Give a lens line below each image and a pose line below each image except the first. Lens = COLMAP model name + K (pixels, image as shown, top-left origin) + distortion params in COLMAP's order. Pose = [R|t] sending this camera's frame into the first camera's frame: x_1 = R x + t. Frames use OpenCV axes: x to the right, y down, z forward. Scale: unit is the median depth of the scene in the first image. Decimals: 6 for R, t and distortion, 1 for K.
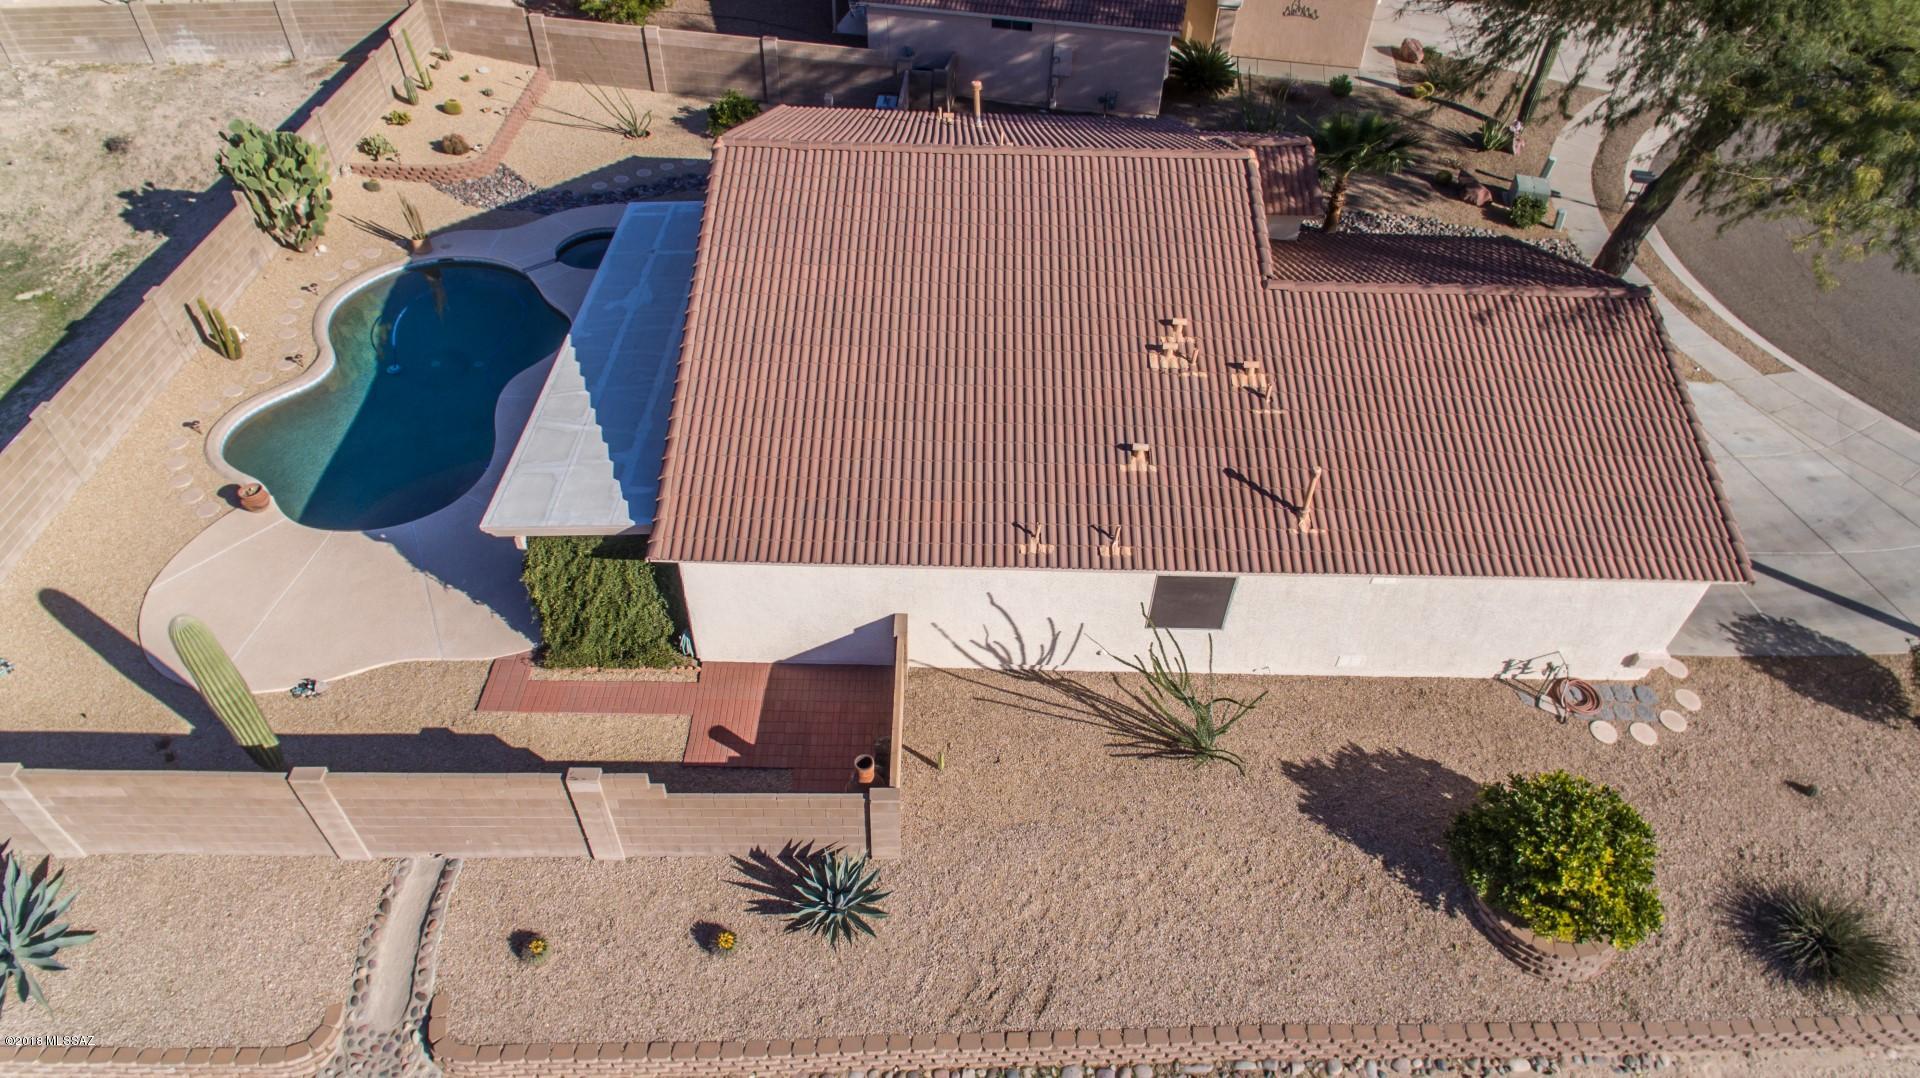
lens RADIAL K [[1116.7, 0, 957.5], [0, 1116.7, 539.3], [0, 0, 1]] dist [0.011080, -0.020384]
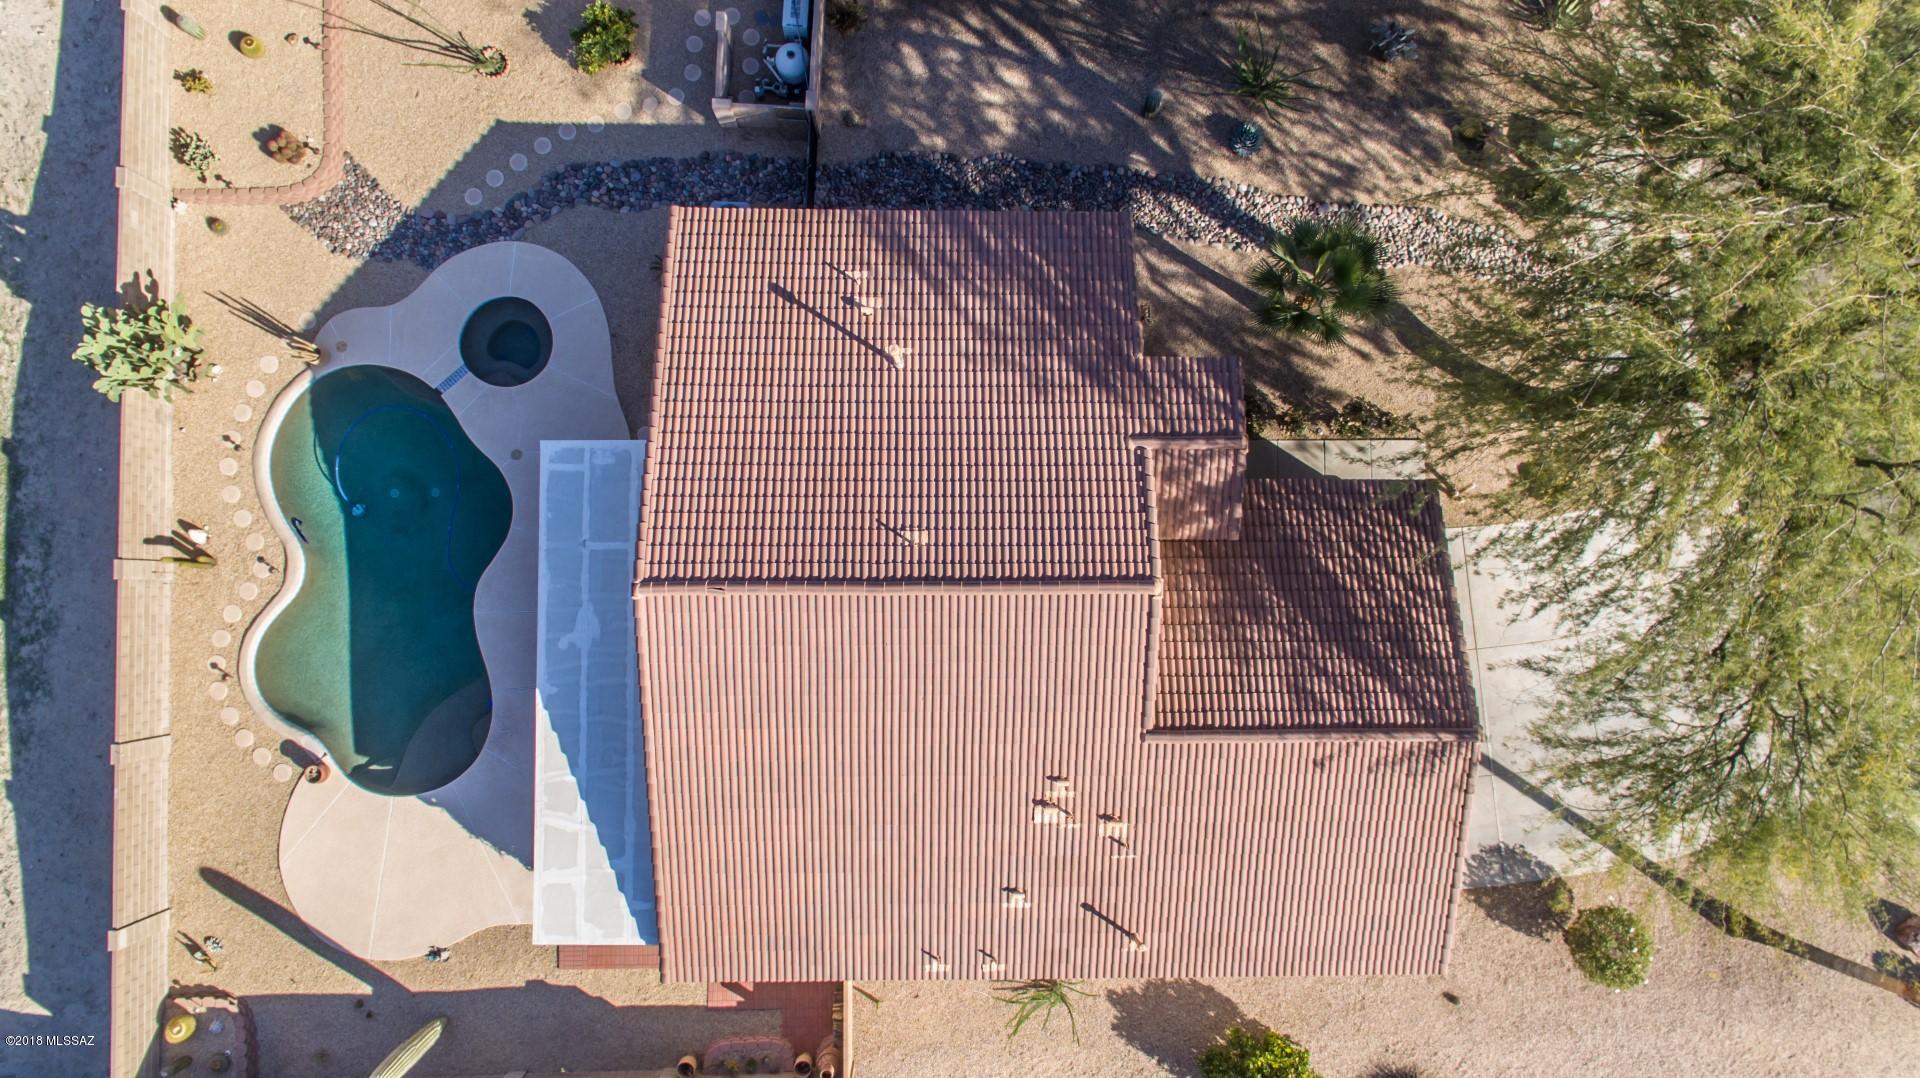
lens RADIAL K [[1116.7, 0, 957.5], [0, 1116.7, 539.3], [0, 0, 1]] dist [0.011080, -0.020384]
pose [[0.999988, -0.004487, -0.002058, 0.092281], [0.004662, 0.721305, 0.692602, -1.229426], [-0.001623, -0.692603, 0.721317, 0.330106]]
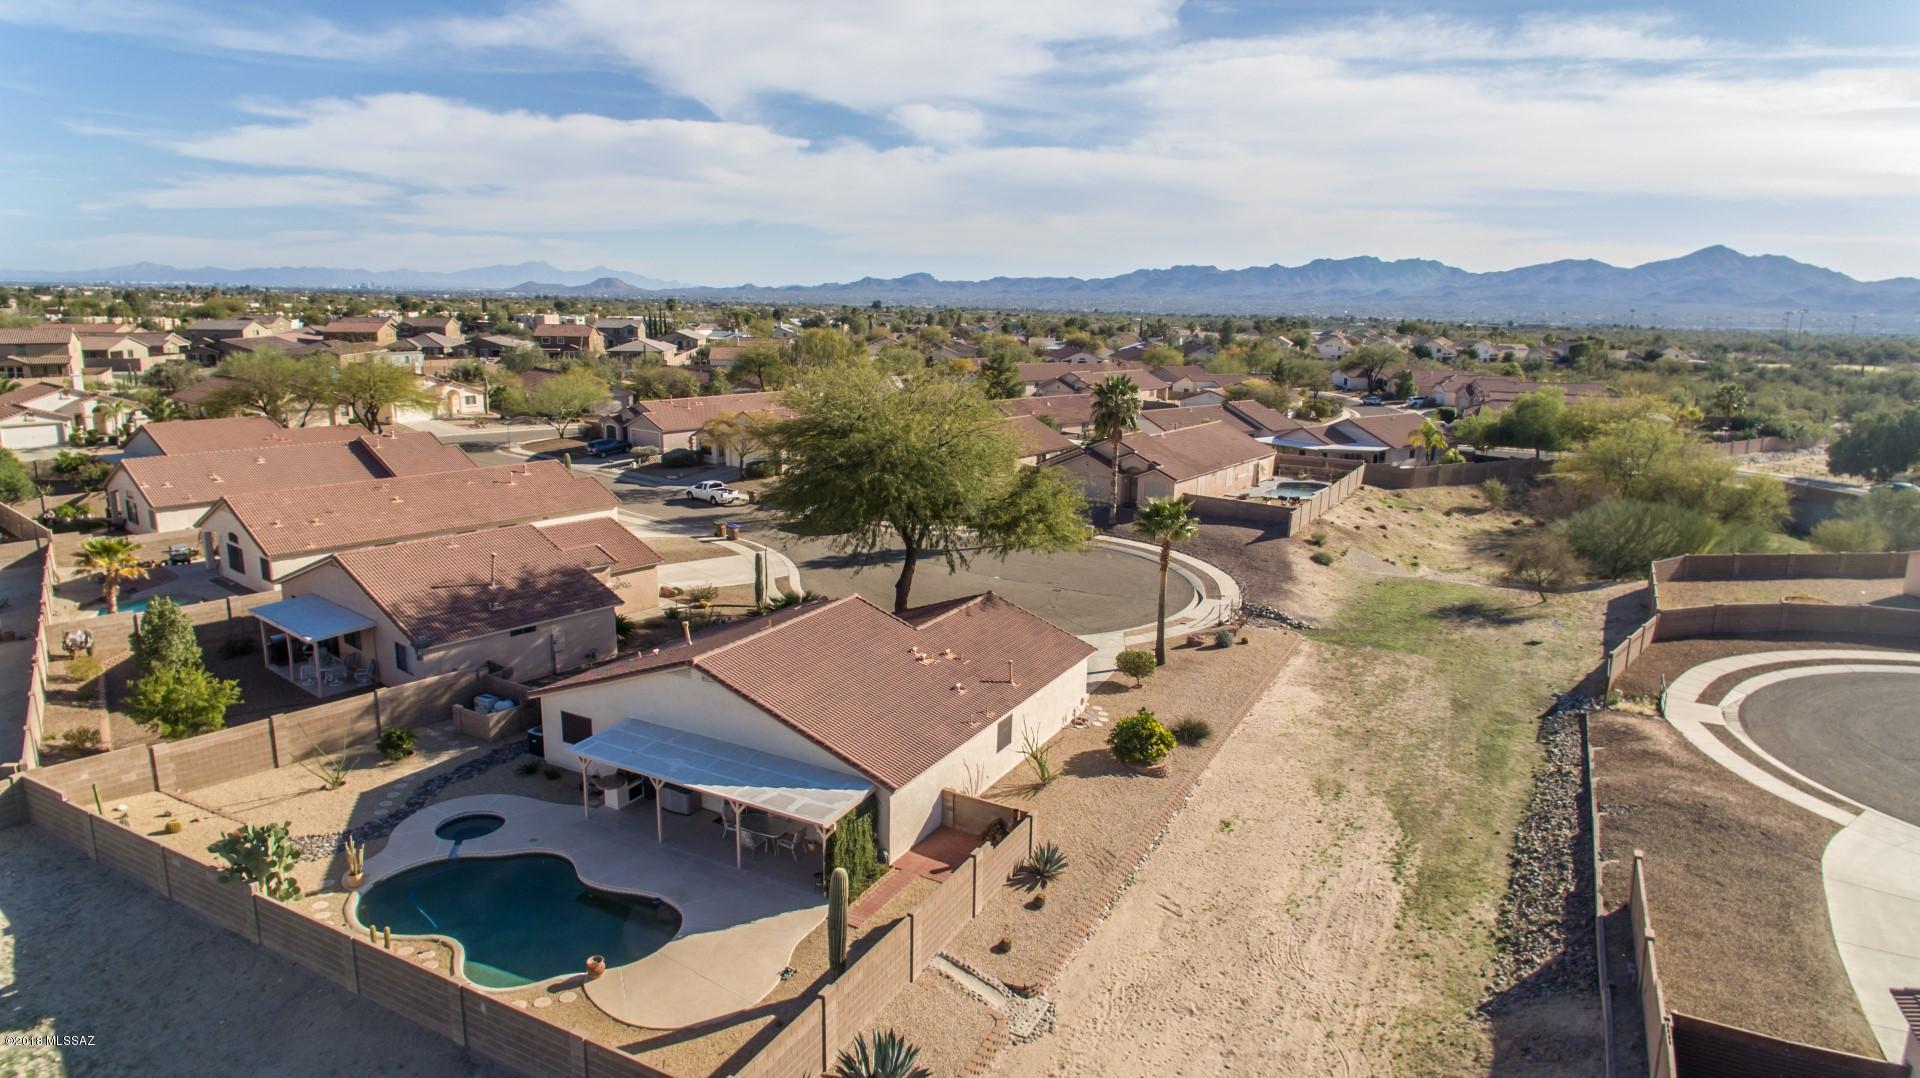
lens RADIAL K [[1116.7, 0, 957.5], [0, 1116.7, 539.3], [0, 0, 1]] dist [0.011080, -0.020384]
pose [[0.481872, -0.207456, 0.851329, -1.713501], [0.599645, 0.786508, -0.147753, 0.021795], [-0.638925, 0.581693, 0.503396, -0.358521]]
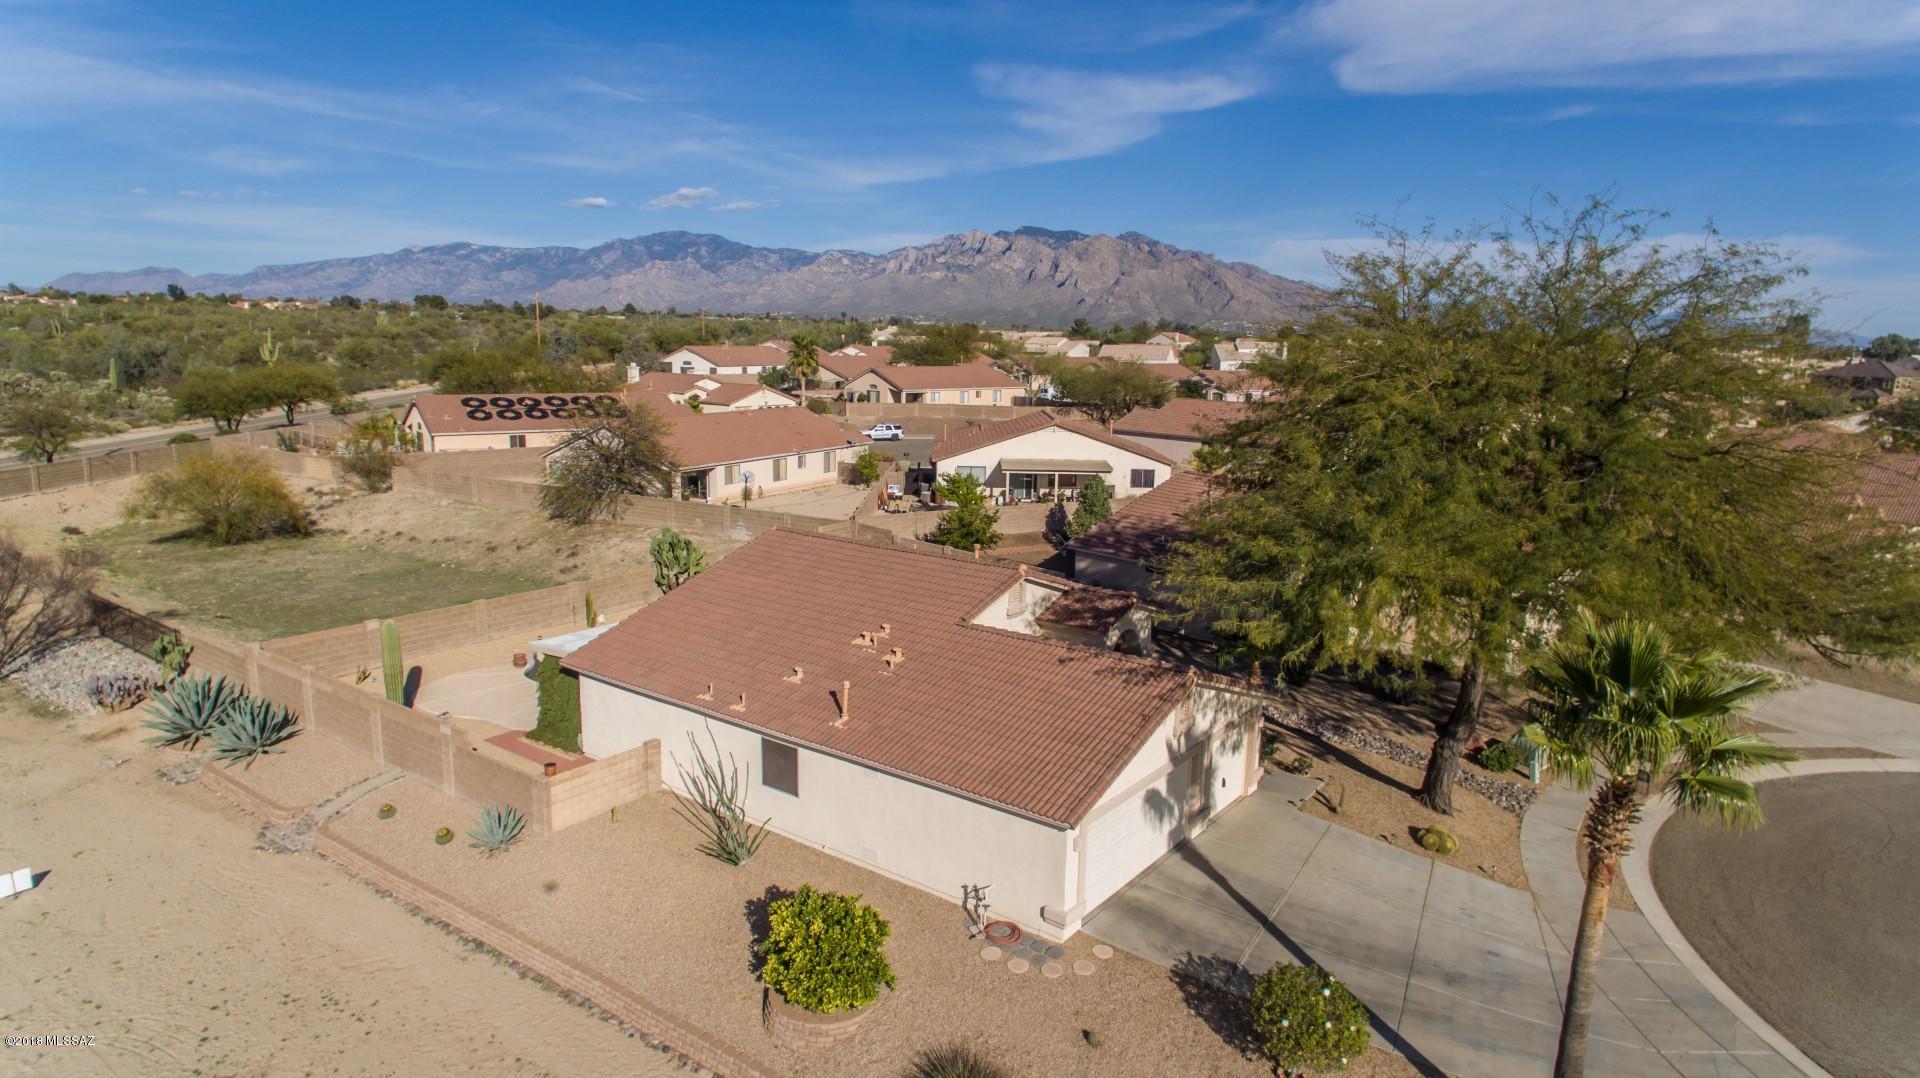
lens RADIAL K [[1116.7, 0, 957.5], [0, 1116.7, 539.3], [0, 0, 1]] dist [0.011080, -0.020384]
pose [[0.800433, 0.095417, -0.591780, 1.221045], [-0.407881, 0.810144, -0.421069, 0.333099], [0.439250, 0.578413, 0.687385, -0.115081]]
